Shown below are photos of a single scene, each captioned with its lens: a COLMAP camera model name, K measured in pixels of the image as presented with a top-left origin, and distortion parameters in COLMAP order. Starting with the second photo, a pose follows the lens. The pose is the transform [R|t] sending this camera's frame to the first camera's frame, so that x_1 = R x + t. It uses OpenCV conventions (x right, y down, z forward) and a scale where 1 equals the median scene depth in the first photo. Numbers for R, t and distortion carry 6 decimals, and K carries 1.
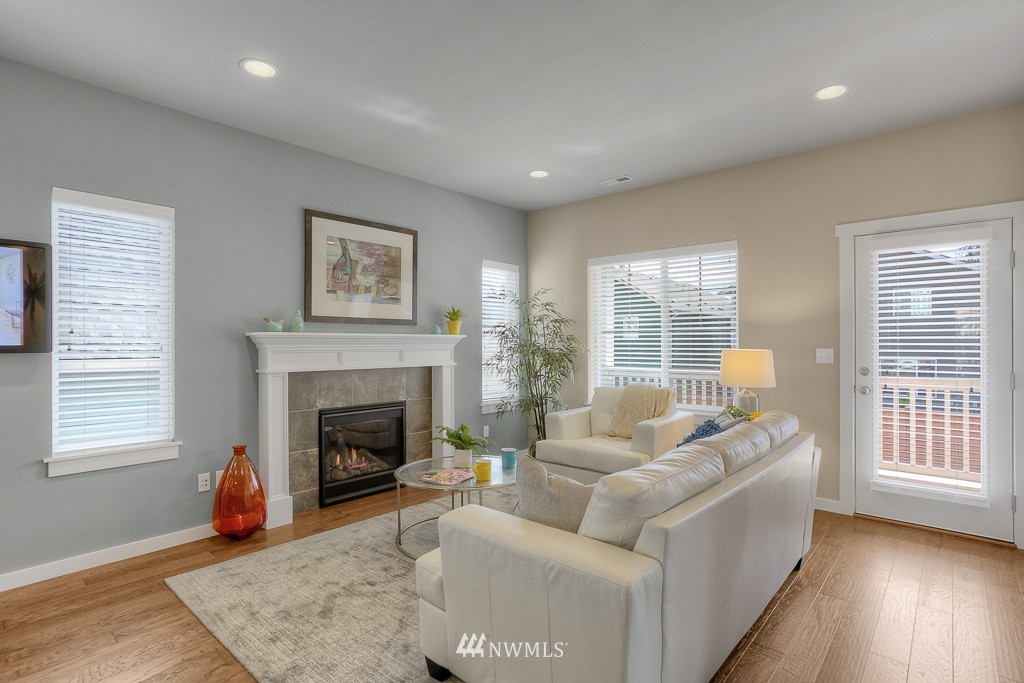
lens RADIAL K [[503.9, 0, 512.0], [0, 503.9, 341.5], [0, 0, 1]] dist [-0.054588, 0.029897]
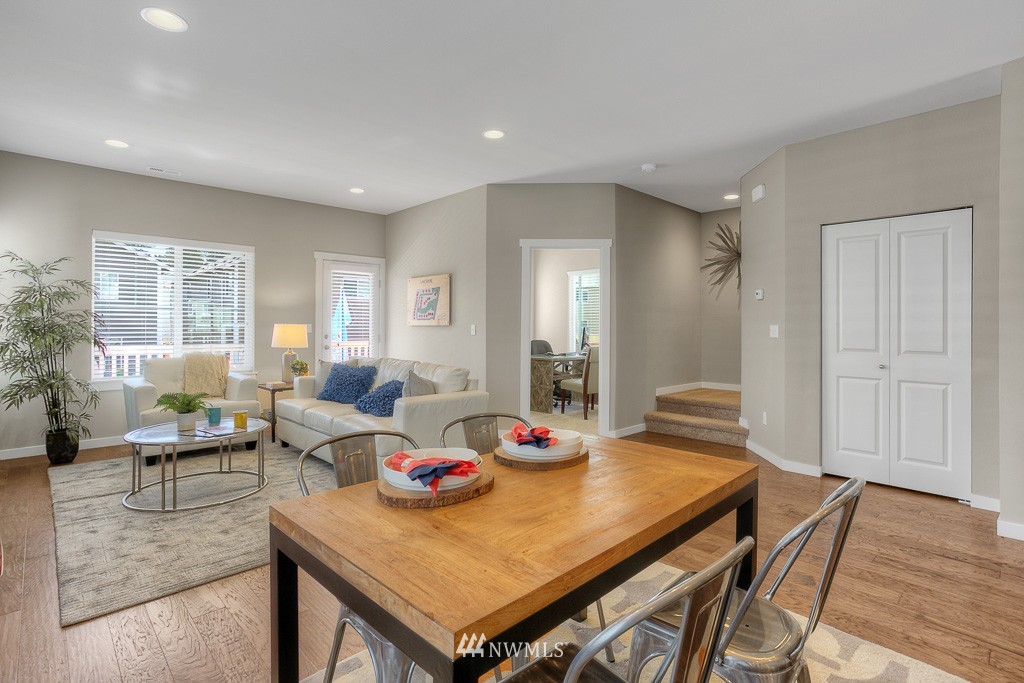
lens RADIAL K [[498.9, 0, 512.3], [0, 498.9, 330.1], [0, 0, 1]] dist [-0.049370, 0.029758]
pose [[0.080590, -0.007469, 0.996719, -1.072464], [-0.008768, 0.999928, 0.008202, 0.016212], [-0.996709, -0.009400, 0.080519, 0.202212]]
